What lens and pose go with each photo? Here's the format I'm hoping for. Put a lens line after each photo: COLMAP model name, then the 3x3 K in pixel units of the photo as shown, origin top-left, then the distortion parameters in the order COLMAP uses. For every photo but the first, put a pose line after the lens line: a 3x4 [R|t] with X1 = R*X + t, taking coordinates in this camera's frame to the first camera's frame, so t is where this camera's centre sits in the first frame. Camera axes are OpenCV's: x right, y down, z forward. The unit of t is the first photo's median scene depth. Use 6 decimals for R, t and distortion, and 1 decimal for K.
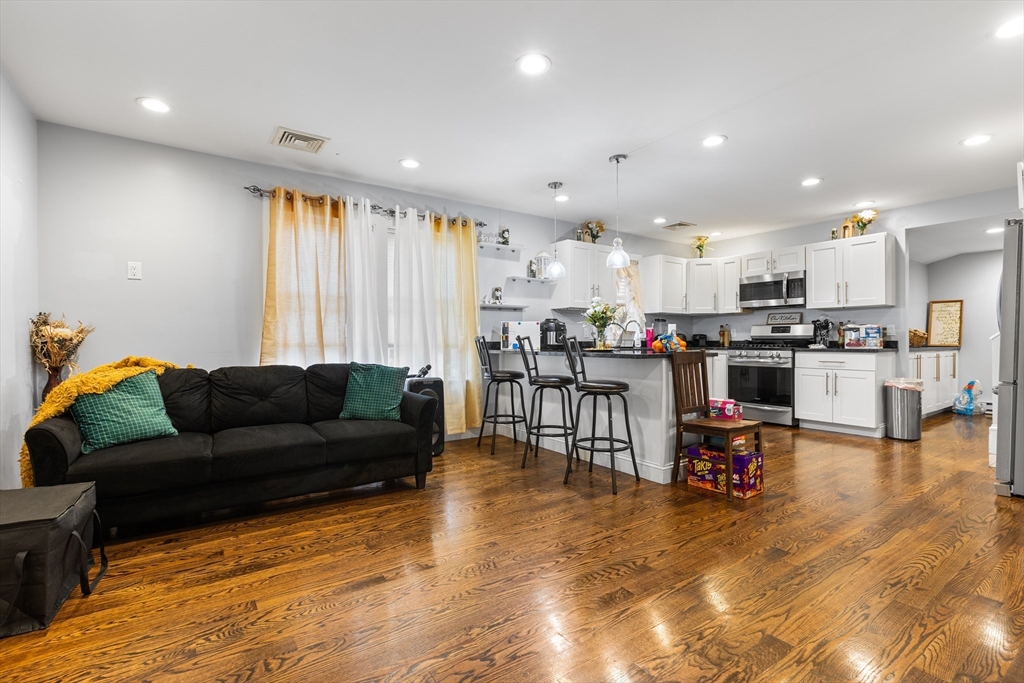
lens RADIAL K [[460.9, 0, 506.2], [0, 460.9, 339.7], [0, 0, 1]] dist [0.001252, 0.000242]
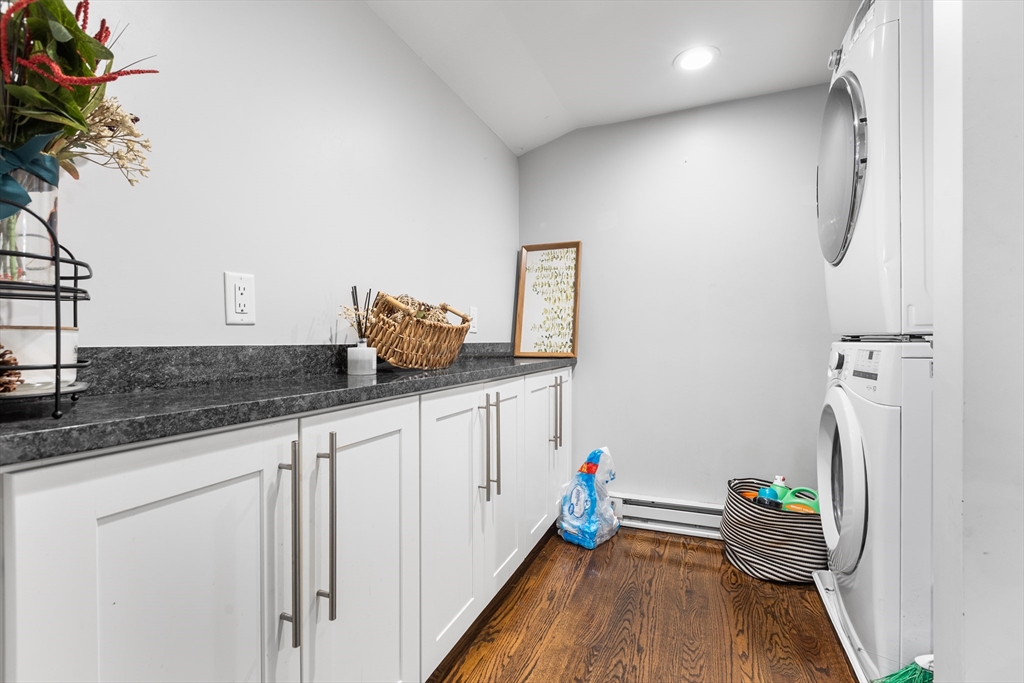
lens RADIAL K [[460.9, 0, 511.9], [0, 460.9, 340.3], [0, 0, 1]] dist [0.001252, 0.000242]
pose [[0.843170, -0.004016, 0.537632, 0.749595], [0.005709, 0.999983, -0.001484, 0.000172], [-0.537617, 0.004320, 0.843178, 0.718448]]
